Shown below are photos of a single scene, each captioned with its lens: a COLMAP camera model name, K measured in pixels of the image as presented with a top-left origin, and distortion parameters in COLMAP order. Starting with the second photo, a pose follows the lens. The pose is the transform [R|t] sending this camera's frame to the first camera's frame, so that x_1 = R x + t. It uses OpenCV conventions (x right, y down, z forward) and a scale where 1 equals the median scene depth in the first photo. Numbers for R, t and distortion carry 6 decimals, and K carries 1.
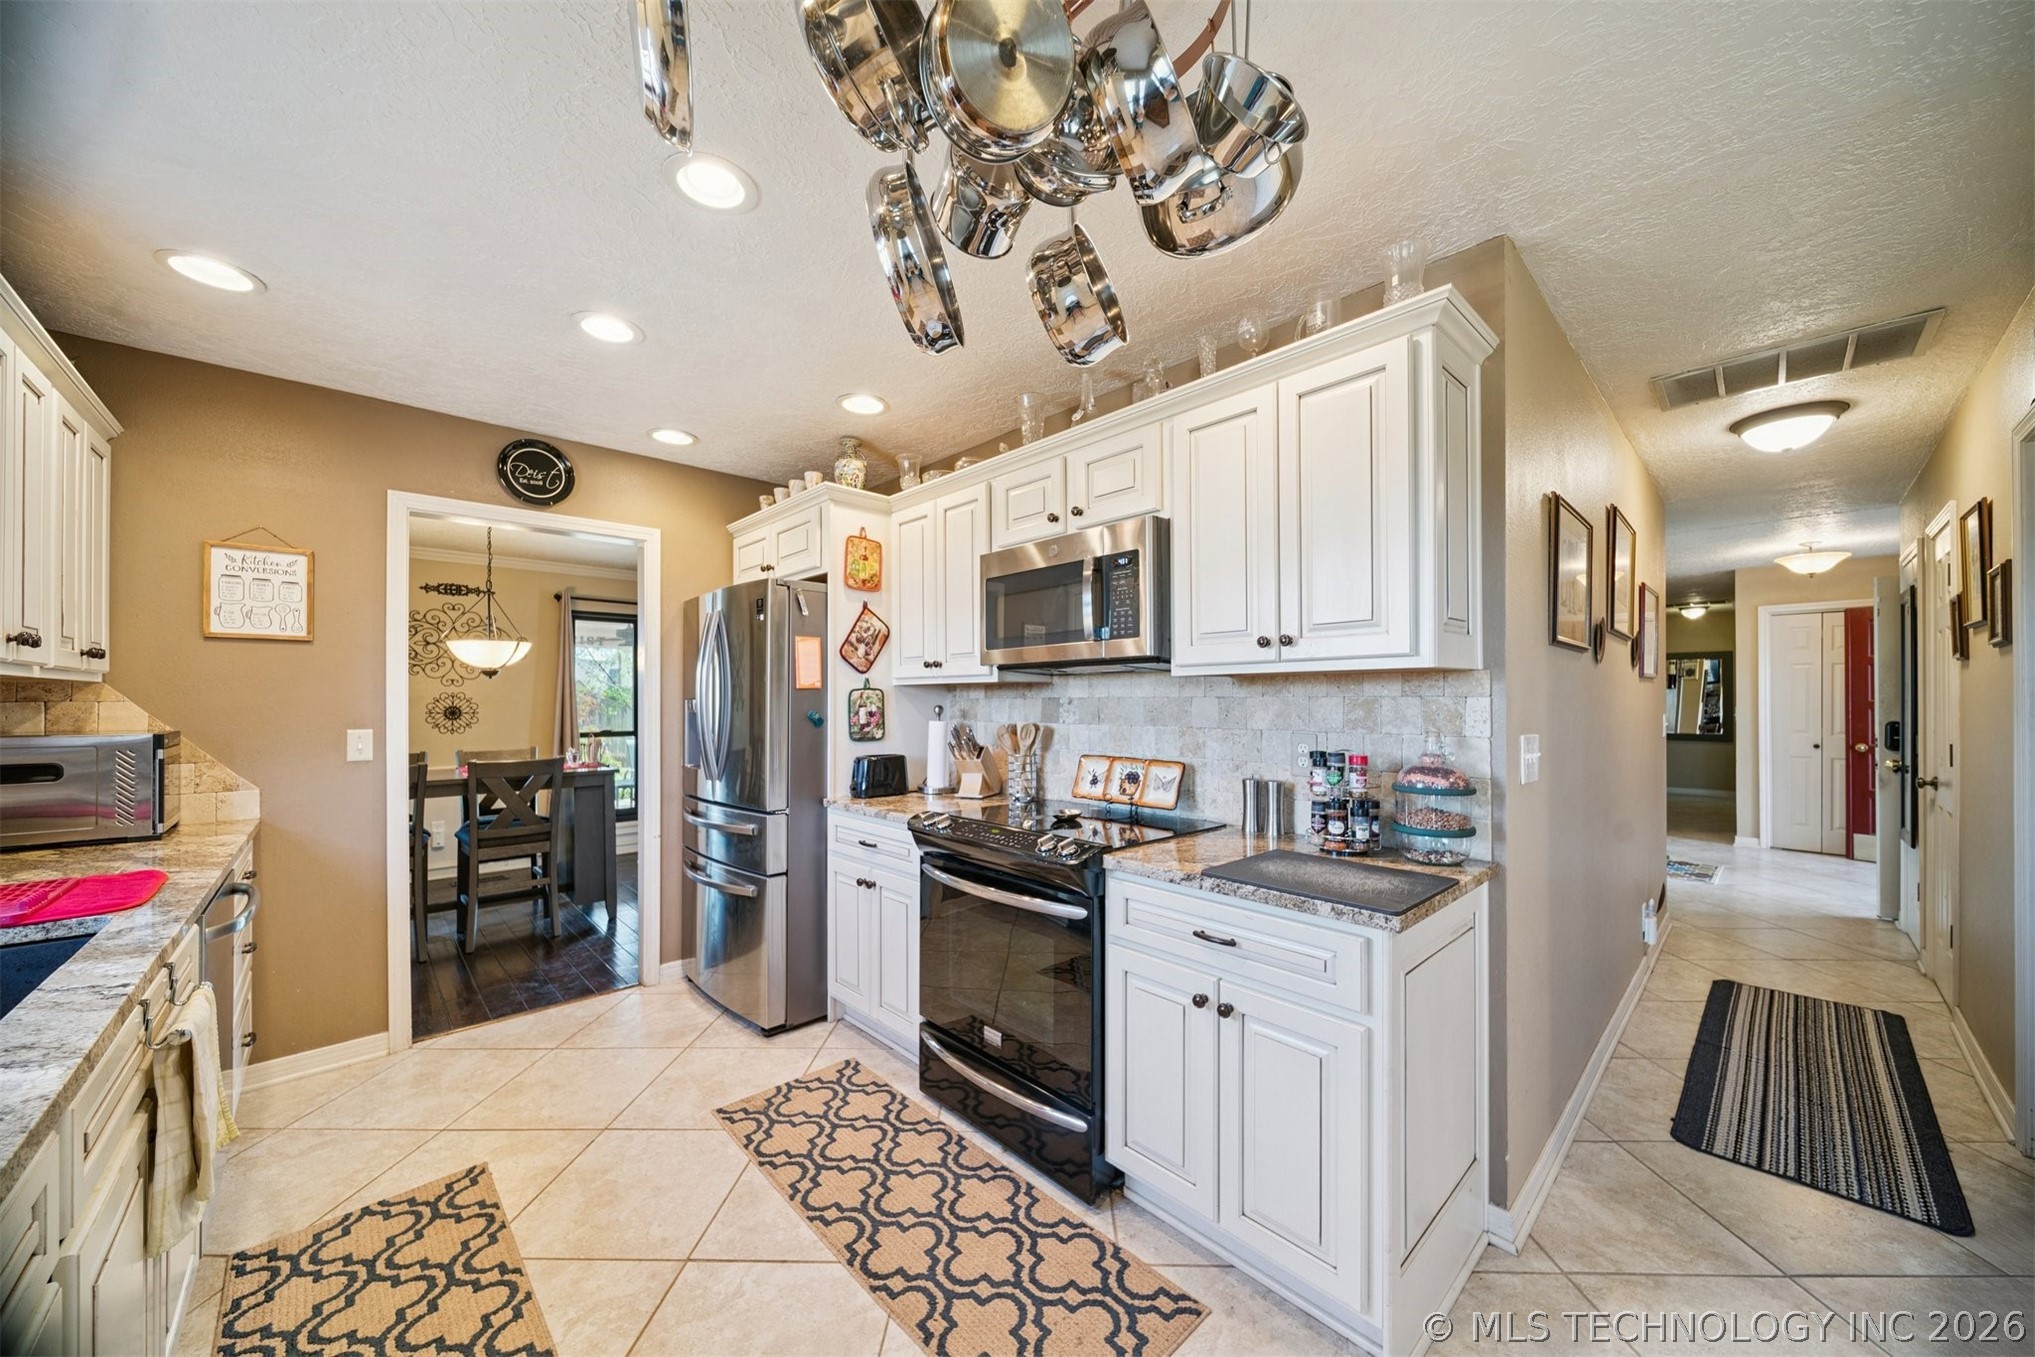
lens RADIAL K [[718.1, 0, 1028.5], [0, 718.1, 691.7], [0, 0, 1]] dist [-0.001092, -0.000176]
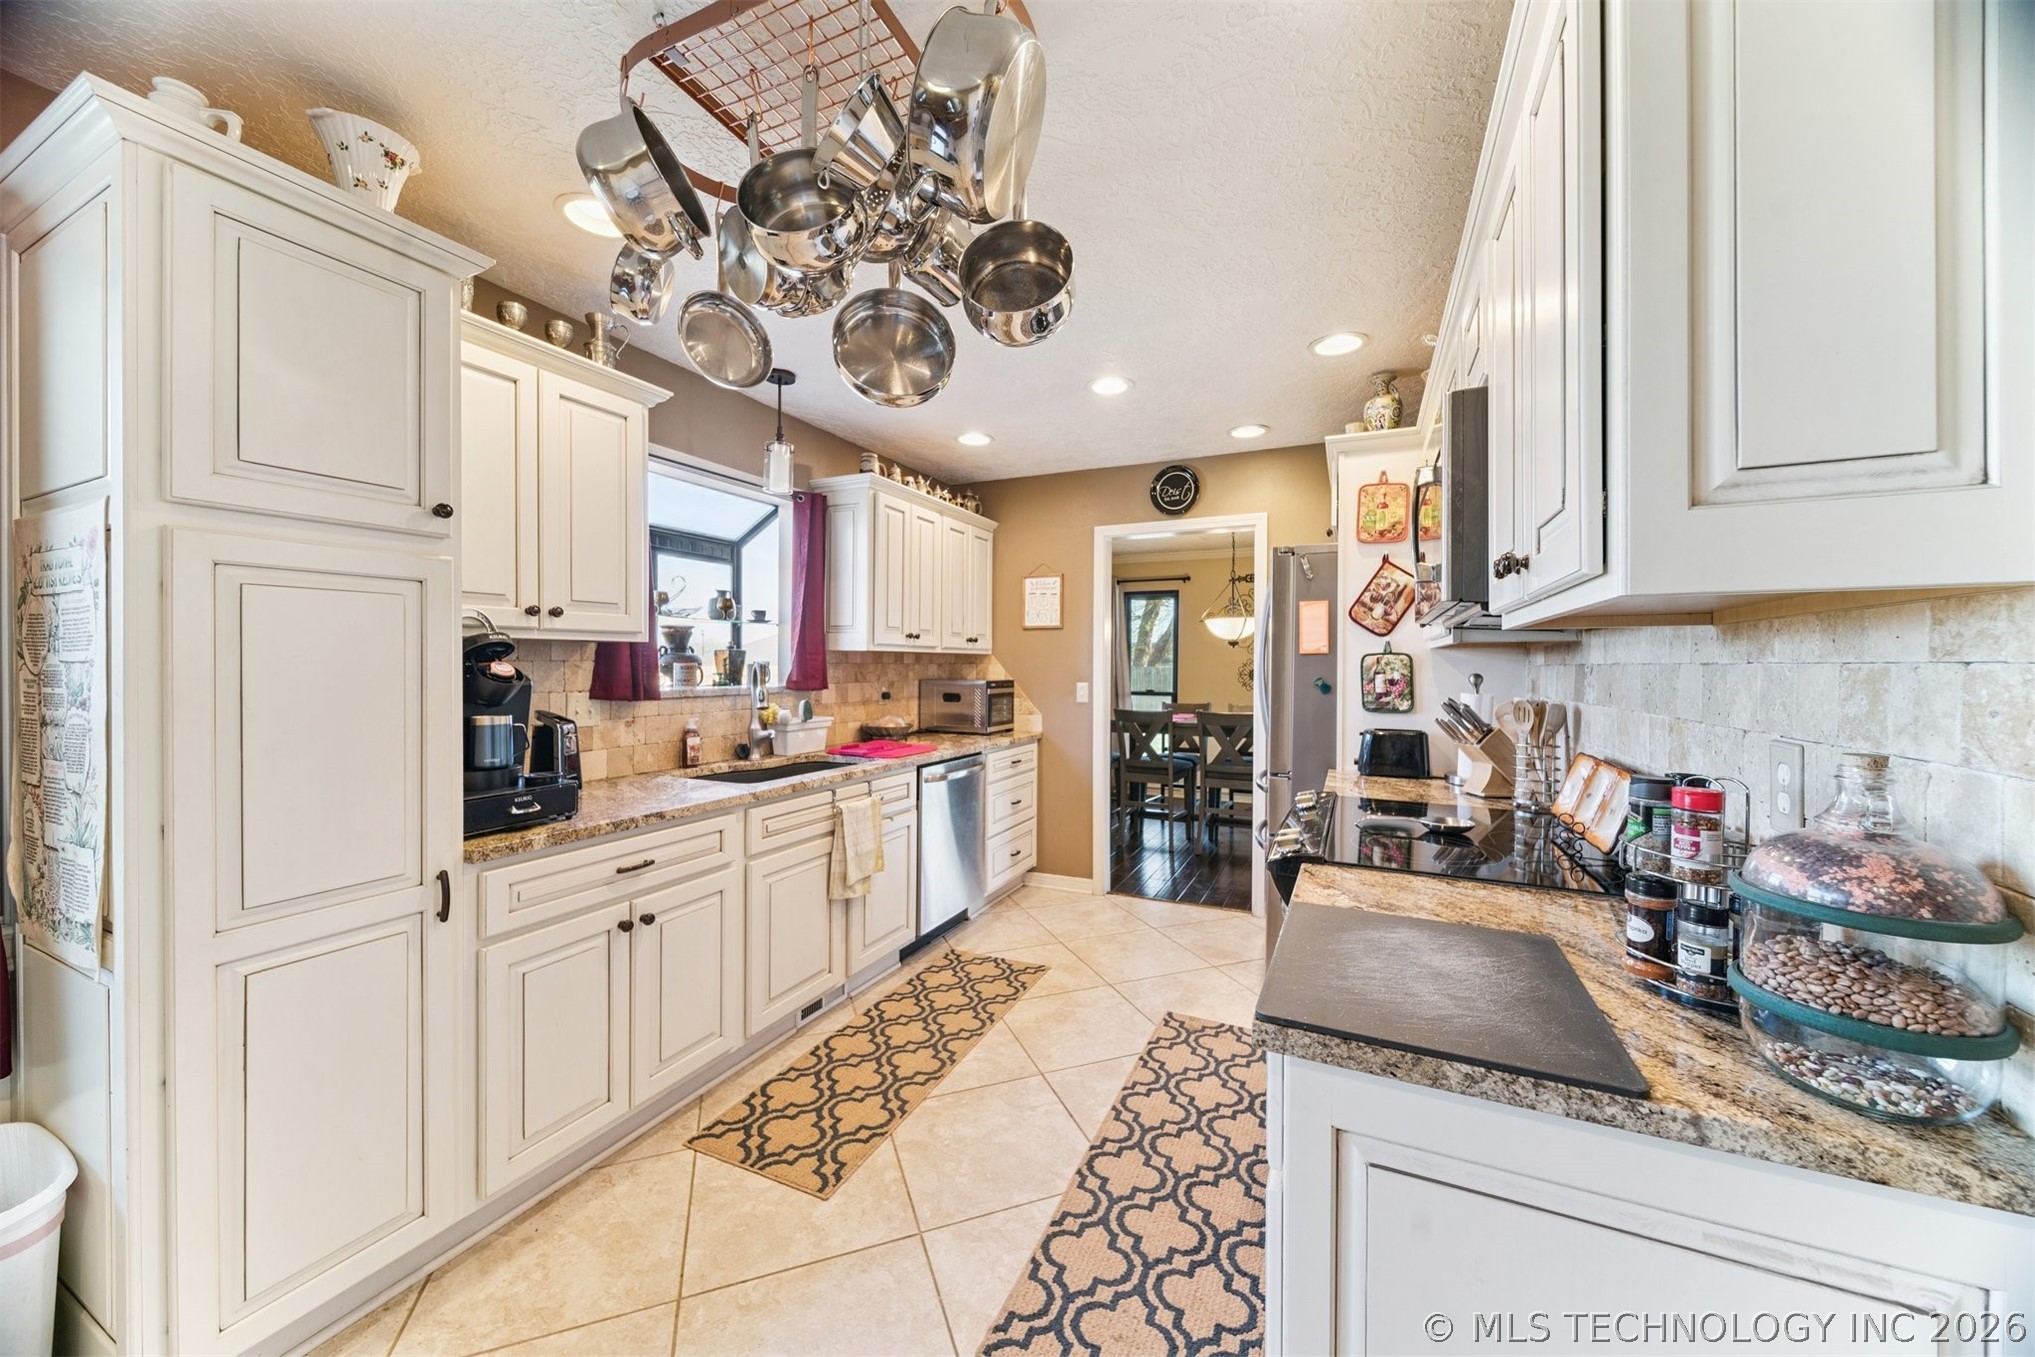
lens RADIAL K [[725.1, 0, 1020.2], [0, 725.1, 662.6], [0, 0, 1]] dist [-0.000269, -0.000015]
pose [[0.366781, 0.001640, -0.930306, 0.564143], [0.004319, 0.999985, 0.003466, 0.002904], [0.930297, -0.005289, 0.366768, 0.326872]]
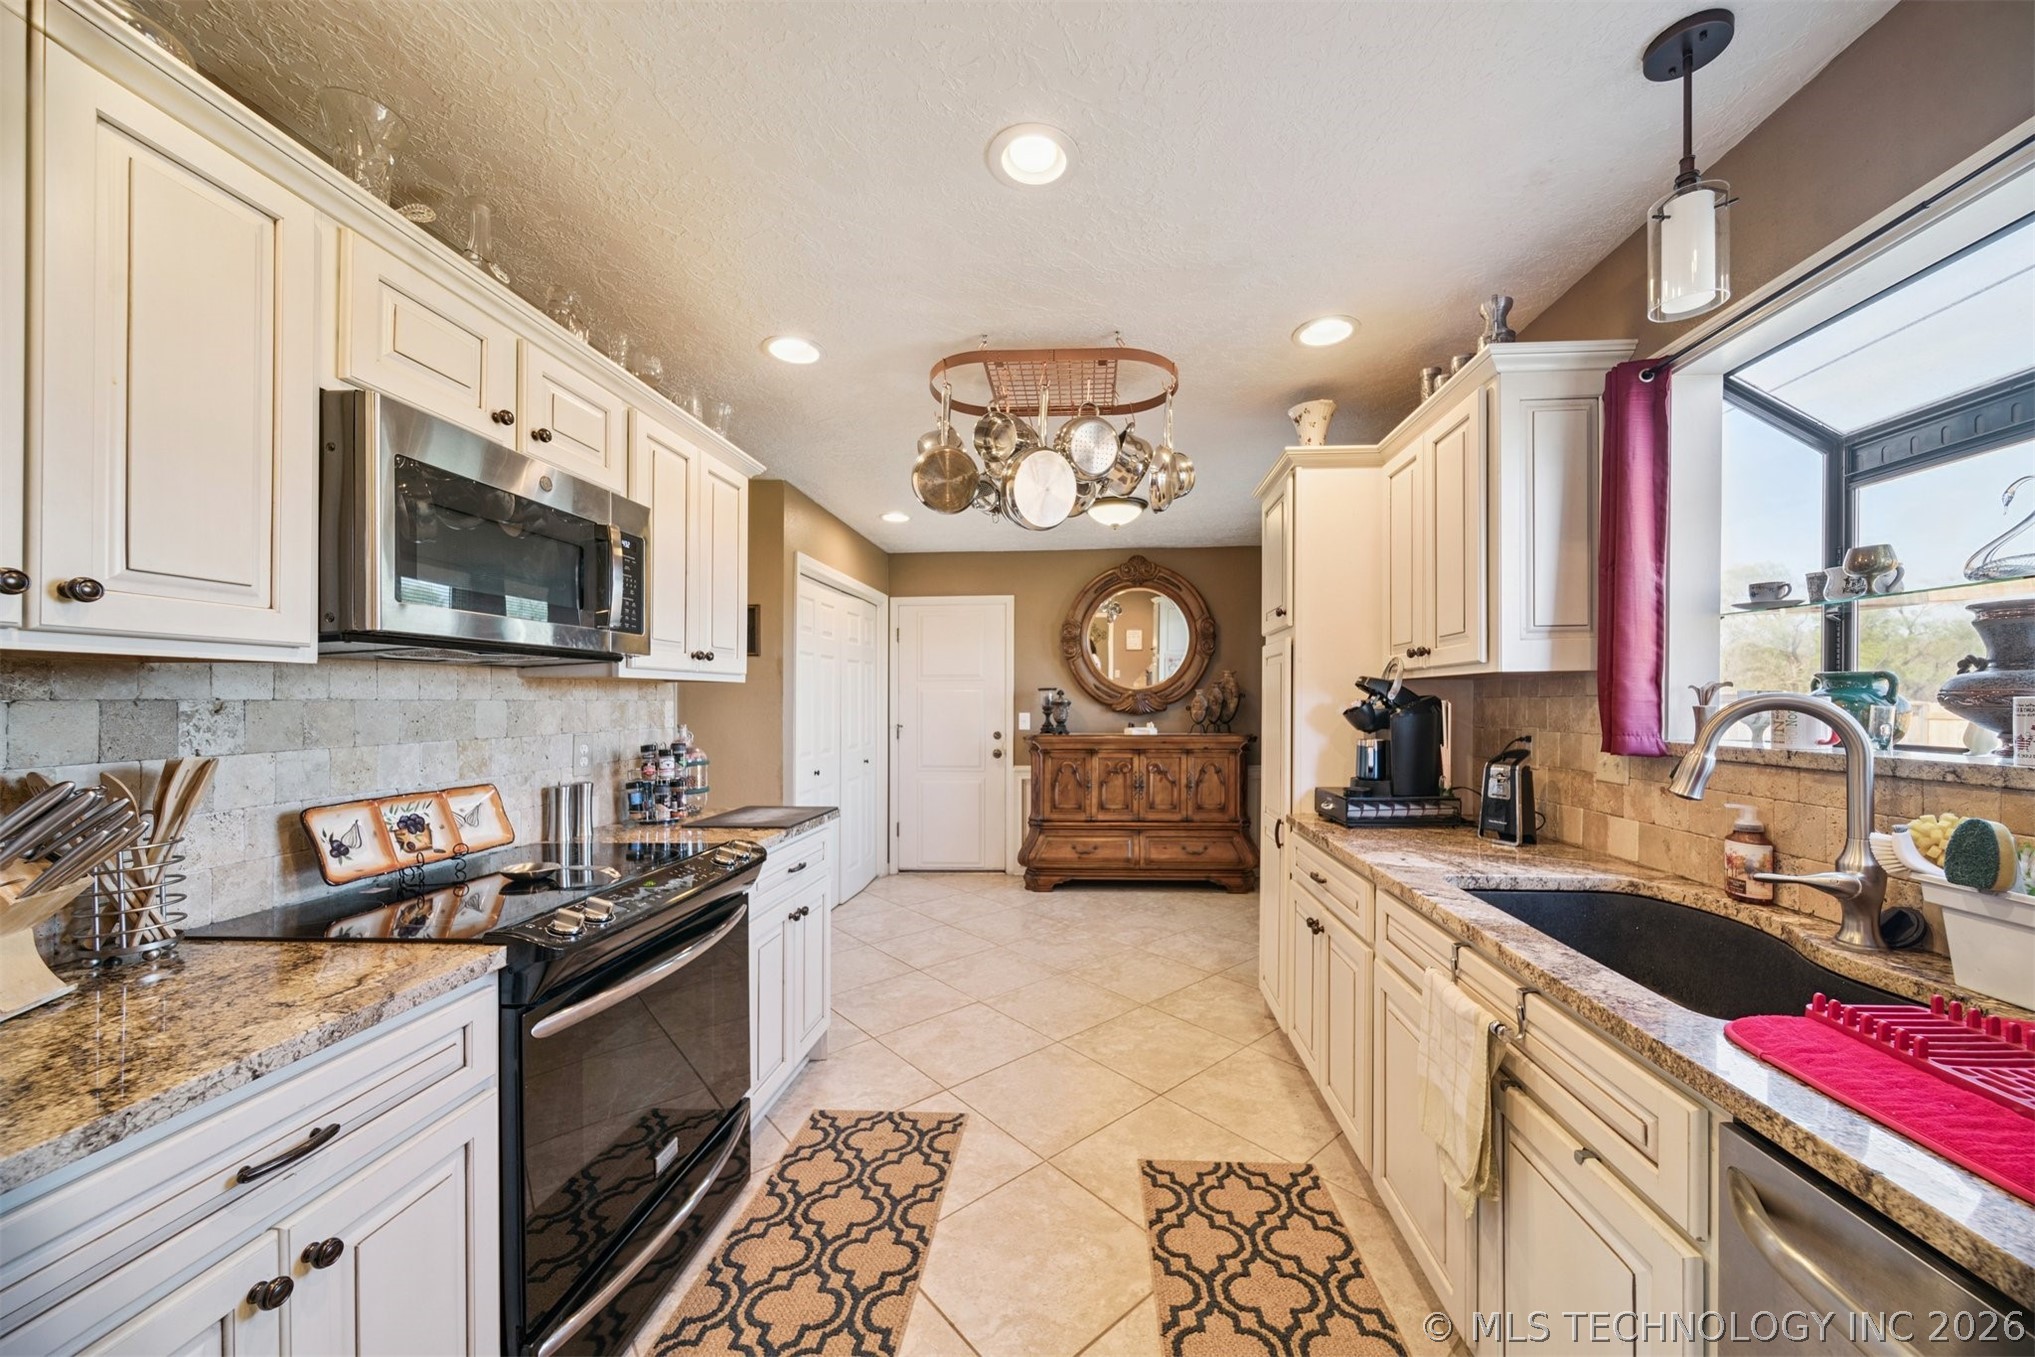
lens RADIAL K [[730.3, 0, 1064.0], [0, 730.3, 700.5], [0, 0, 1]] dist [0.000000, -0.000020]
pose [[-0.693612, 0.004712, 0.720333, -0.780543], [-0.000972, 0.999972, -0.007477, 0.013515], [-0.720348, -0.005886, -0.693588, 1.090511]]
